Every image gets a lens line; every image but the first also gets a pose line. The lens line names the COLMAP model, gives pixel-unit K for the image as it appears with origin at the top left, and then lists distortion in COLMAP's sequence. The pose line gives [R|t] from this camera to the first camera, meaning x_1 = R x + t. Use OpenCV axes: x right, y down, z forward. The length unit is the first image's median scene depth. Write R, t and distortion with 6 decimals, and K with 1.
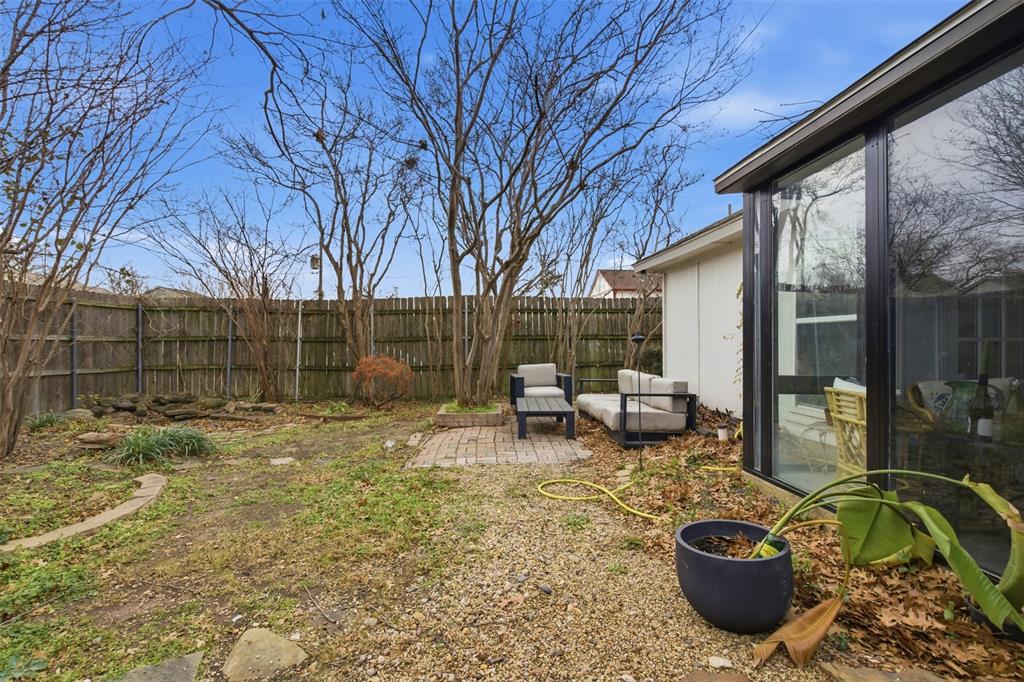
lens RADIAL K [[465.0, 0, 500.8], [0, 465.0, 341.9], [0, 0, 1]] dist [-0.002307, -0.000321]
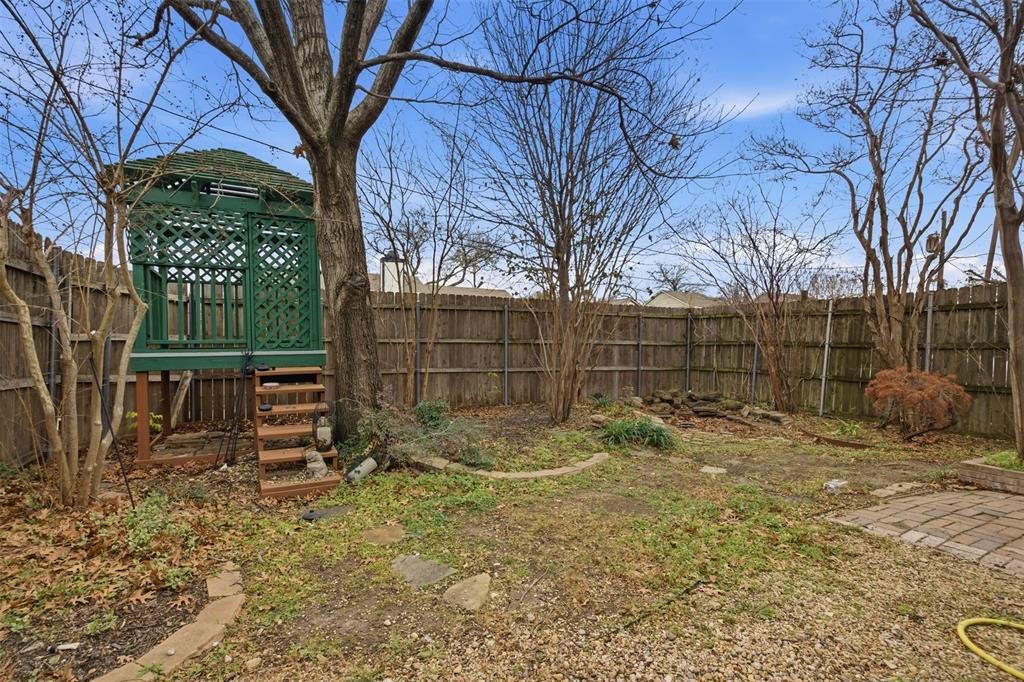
lens RADIAL K [[465.0, 0, 500.8], [0, 465.0, 341.9], [0, 0, 1]] dist [-0.002307, -0.000321]
pose [[0.415726, 0.000427, -0.909490, 0.126777], [-0.004437, 0.999989, -0.001558, -0.007680], [0.909479, 0.004683, 0.415724, 0.089364]]
